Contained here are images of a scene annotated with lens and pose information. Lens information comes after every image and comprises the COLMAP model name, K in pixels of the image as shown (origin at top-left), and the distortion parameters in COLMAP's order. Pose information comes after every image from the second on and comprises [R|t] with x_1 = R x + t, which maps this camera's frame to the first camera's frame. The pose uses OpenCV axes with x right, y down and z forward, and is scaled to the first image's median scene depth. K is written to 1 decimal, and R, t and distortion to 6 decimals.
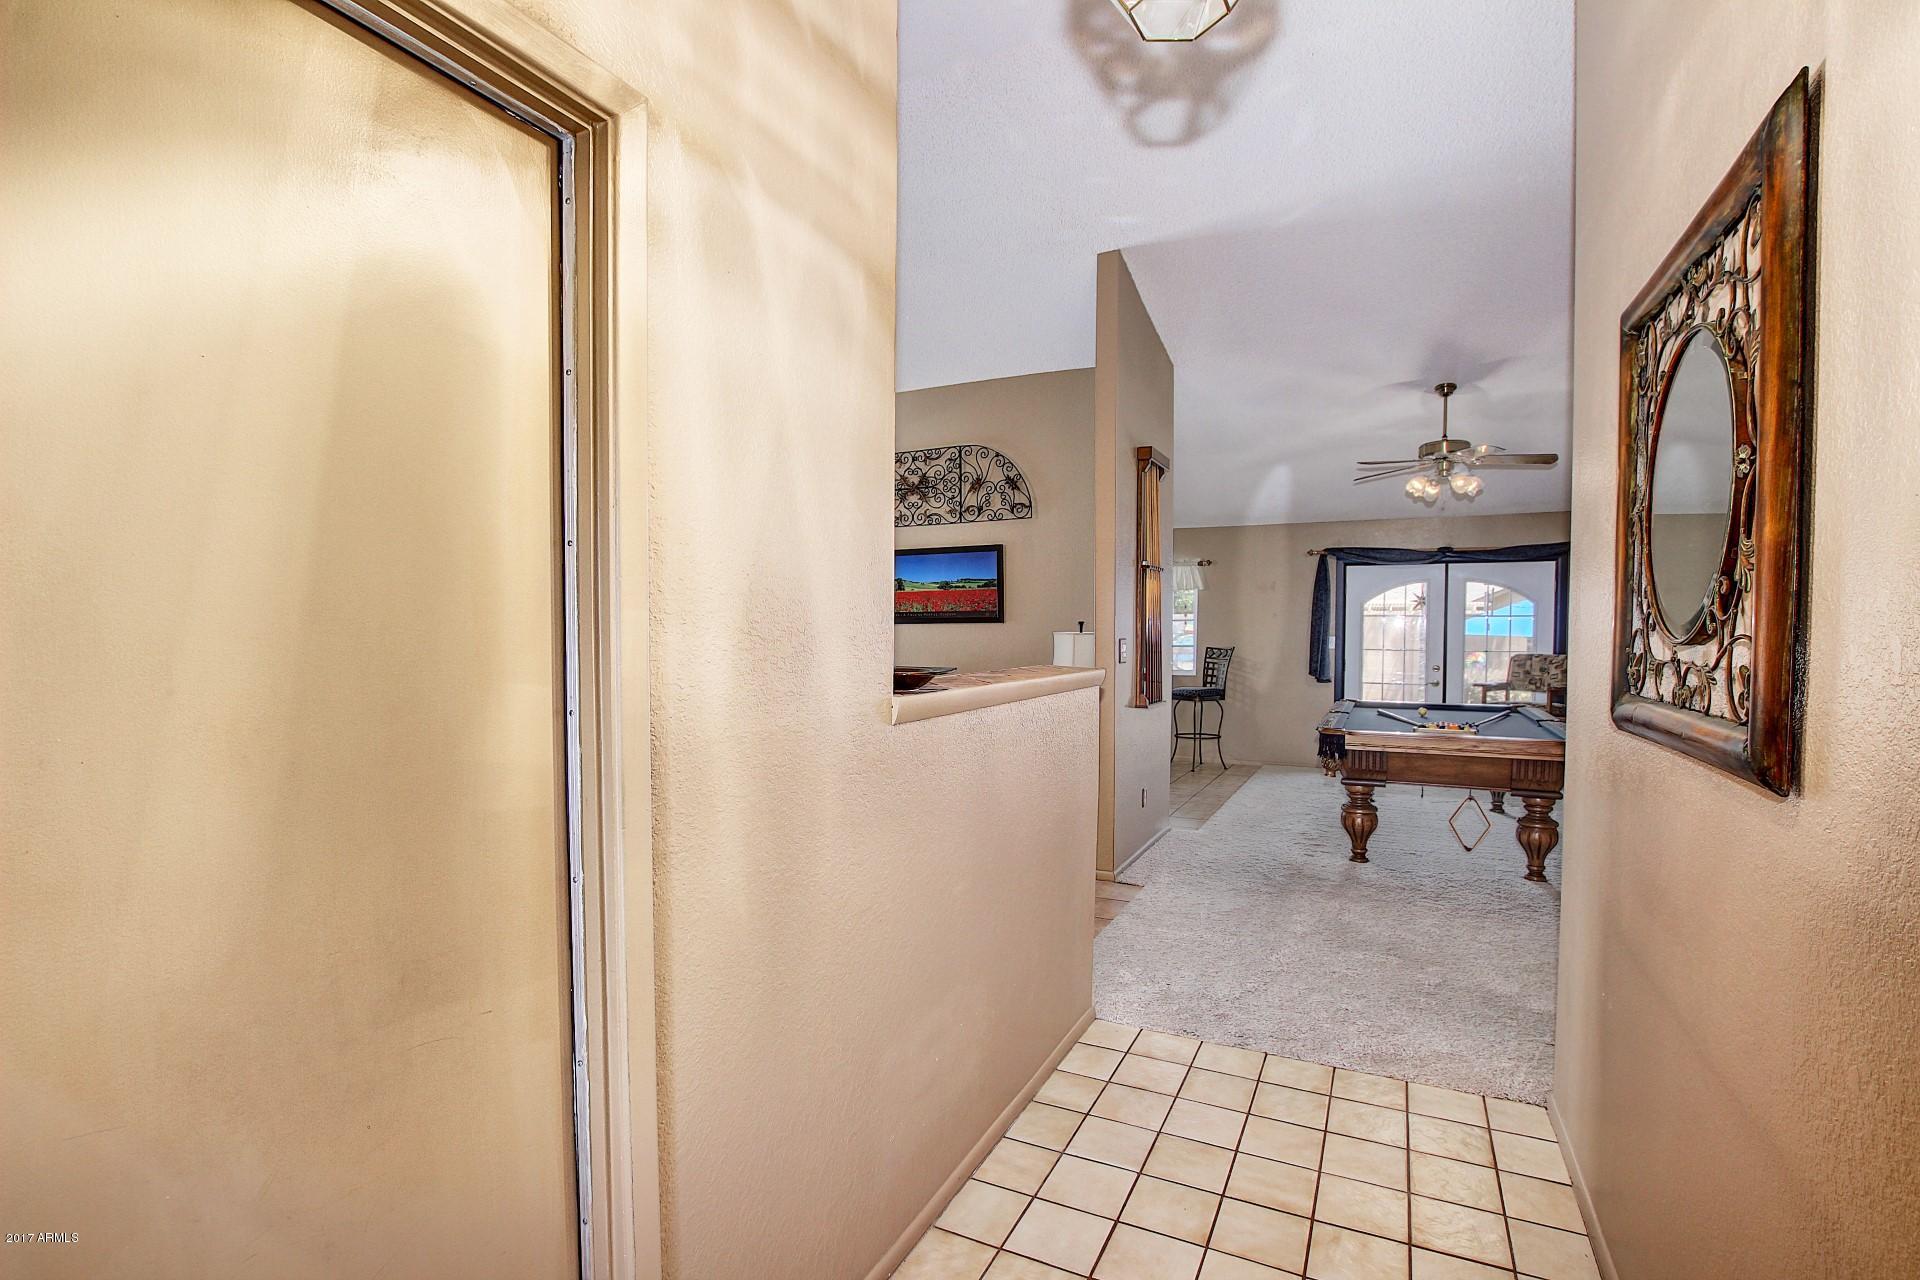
lens RADIAL K [[891.9, 0, 961.8], [0, 891.9, 659.3], [0, 0, 1]] dist [-0.024854, 0.000546]
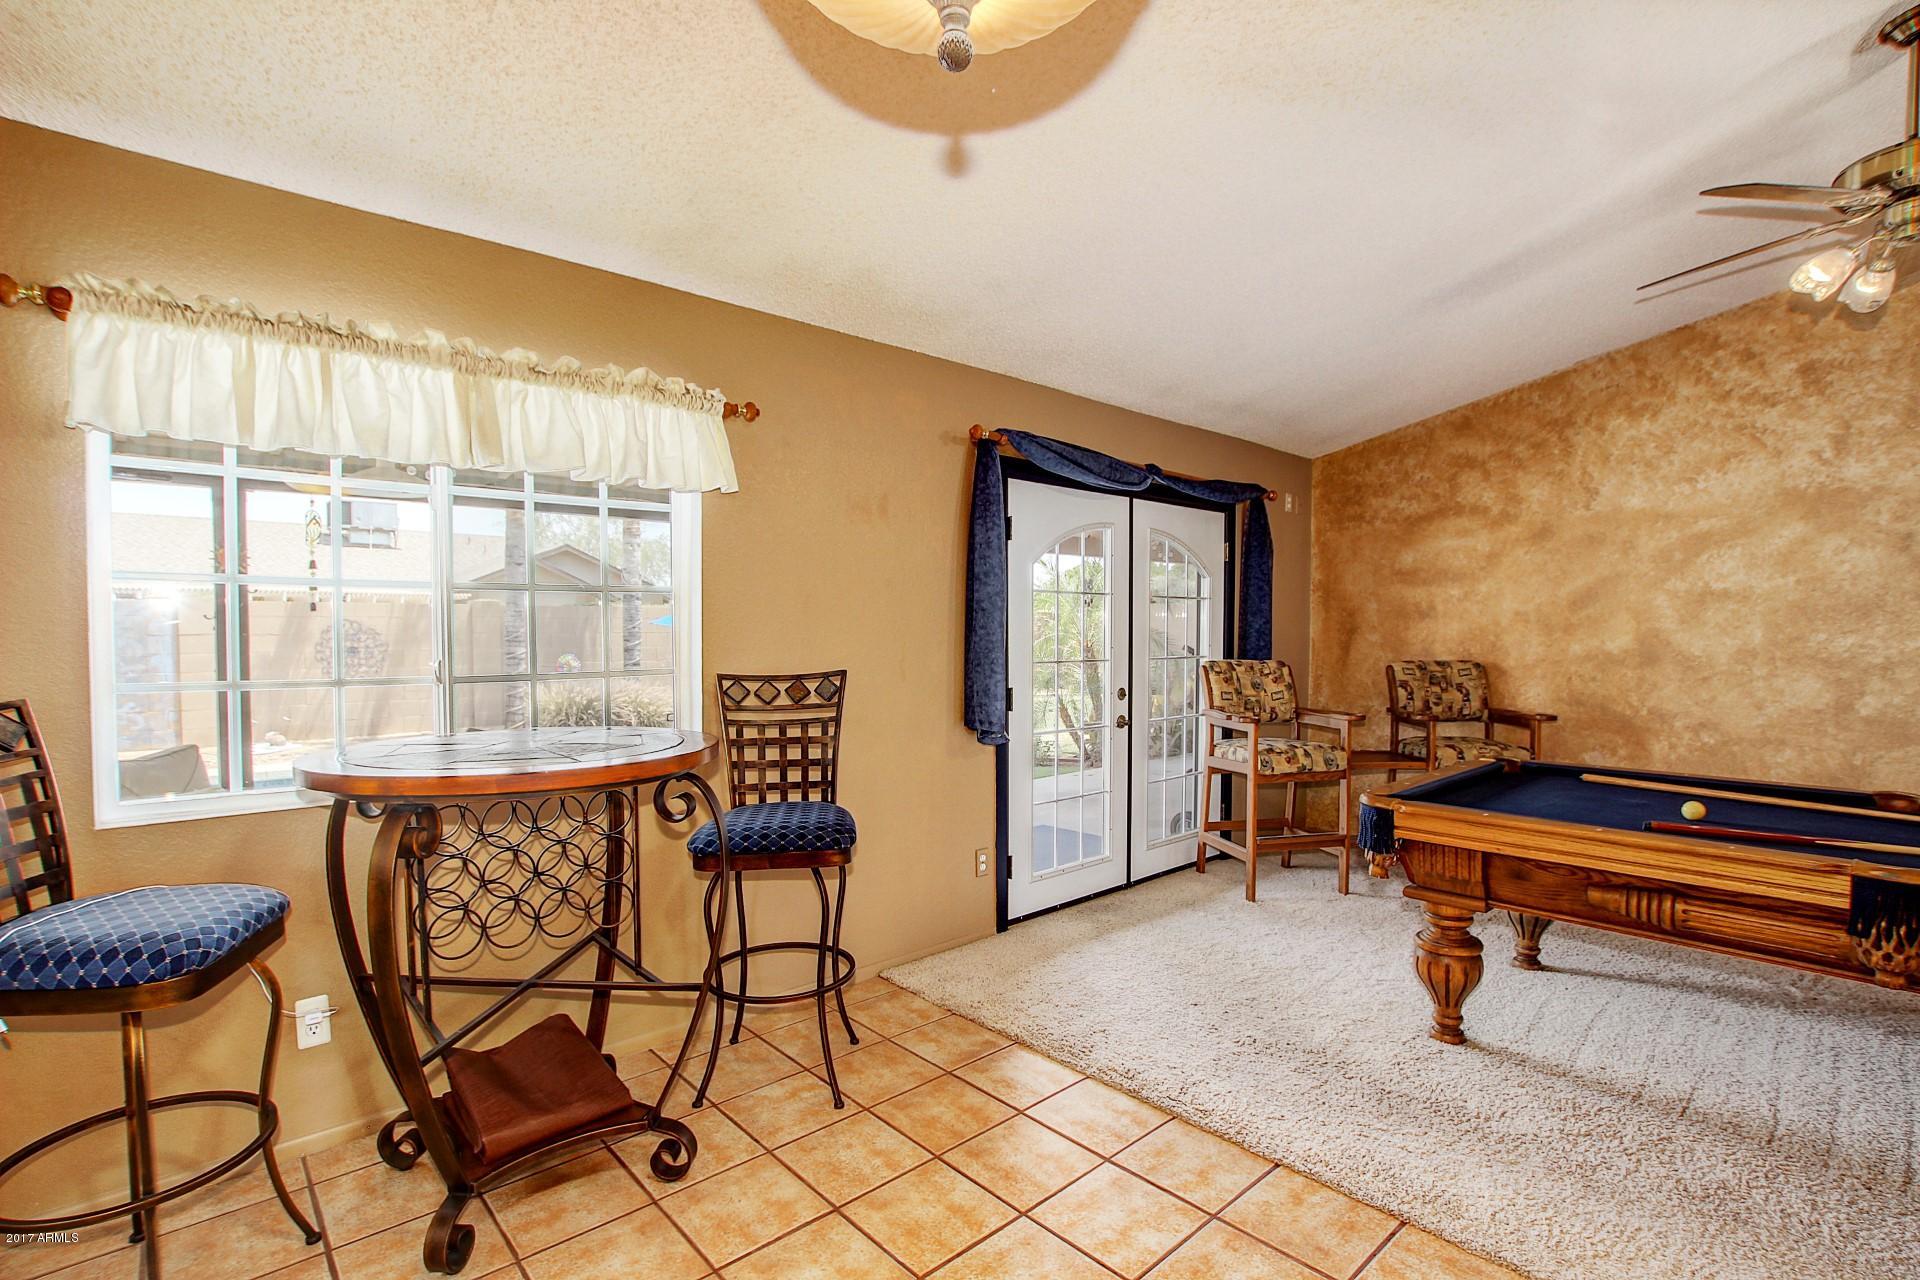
lens RADIAL K [[891.9, 0, 961.8], [0, 891.9, 659.3], [0, 0, 1]] dist [-0.024854, 0.000546]
pose [[0.366542, -0.038046, 0.929623, 0.004905], [0.033747, 0.999050, 0.027581, -0.028666], [-0.929789, 0.021262, 0.367477, 0.898725]]
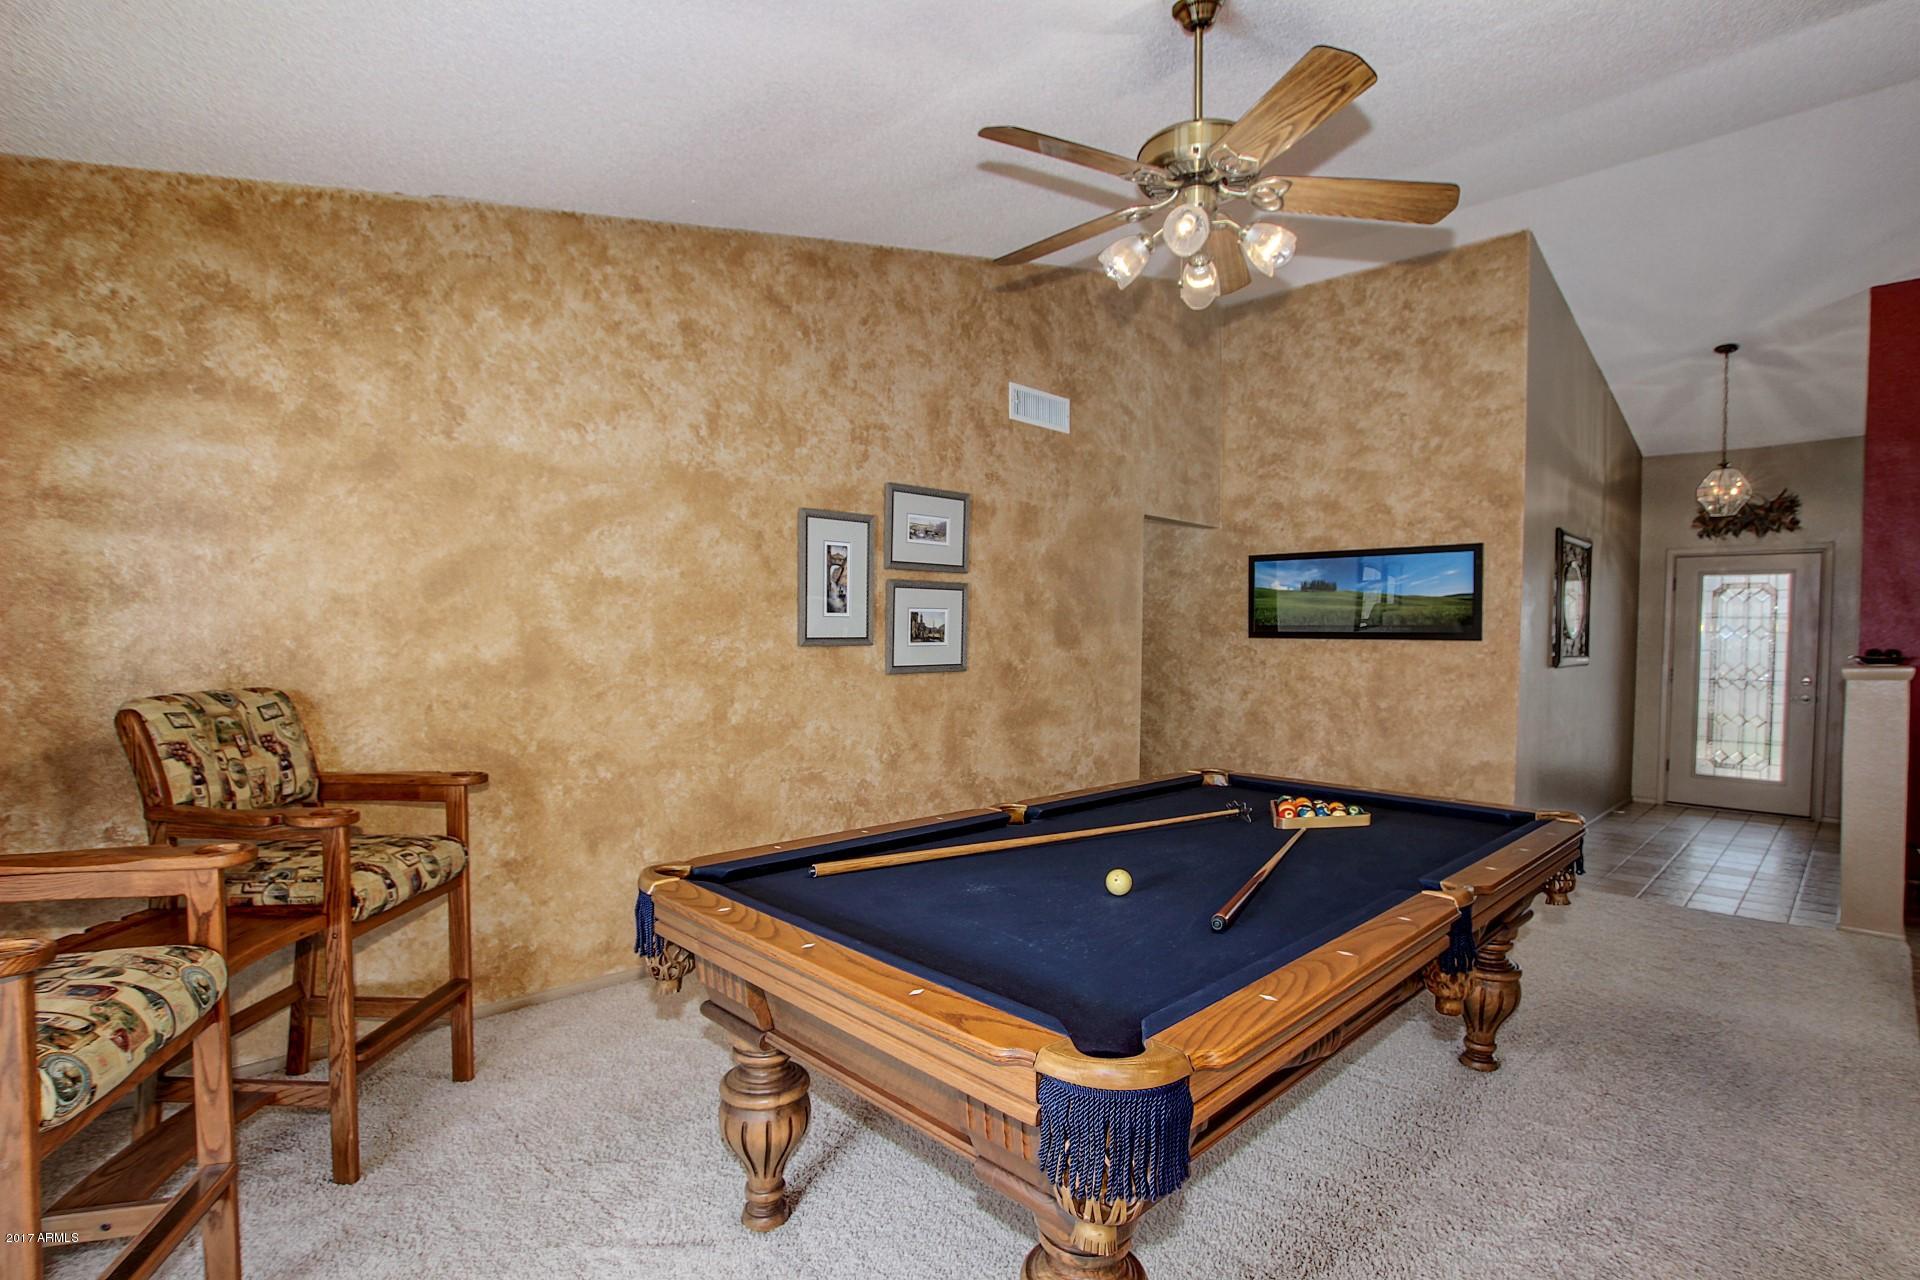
lens RADIAL K [[914.9, 0, 961.6], [0, 914.9, 661.7], [0, 0, 1]] dist [-0.024687, 0.001300]
pose [[-0.938087, -0.023840, 0.345578, 0.355858], [-0.002690, 0.998100, 0.061554, -0.028358], [-0.346389, 0.056813, -0.936369, 1.006477]]
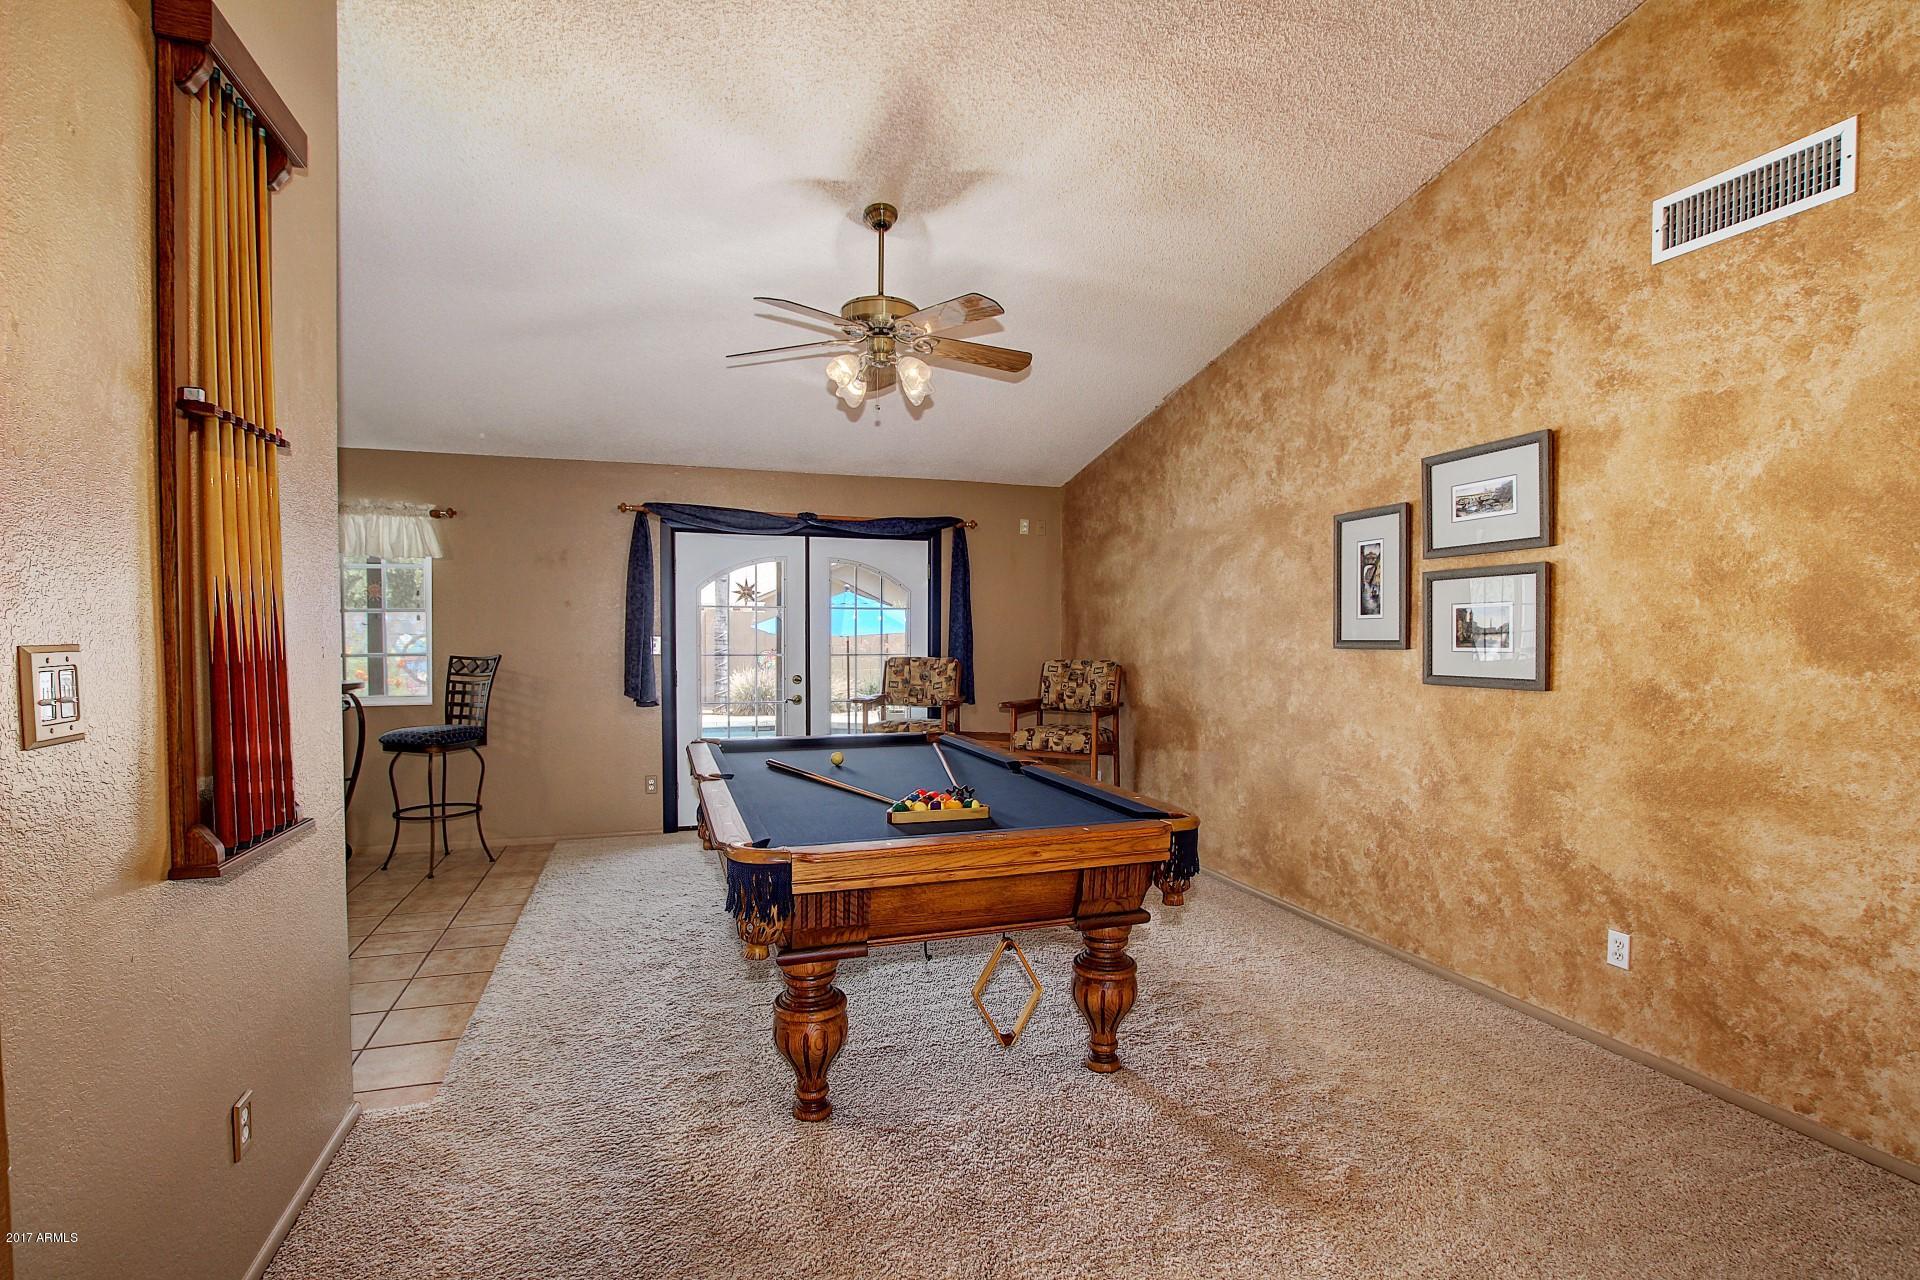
lens RADIAL K [[914.9, 0, 961.6], [0, 914.9, 661.7], [0, 0, 1]] dist [-0.024687, 0.001300]
pose [[0.715319, -0.025379, 0.698337, 0.107064], [0.023651, 0.999647, 0.012104, -0.010173], [-0.698397, 0.007858, 0.715667, 0.367686]]
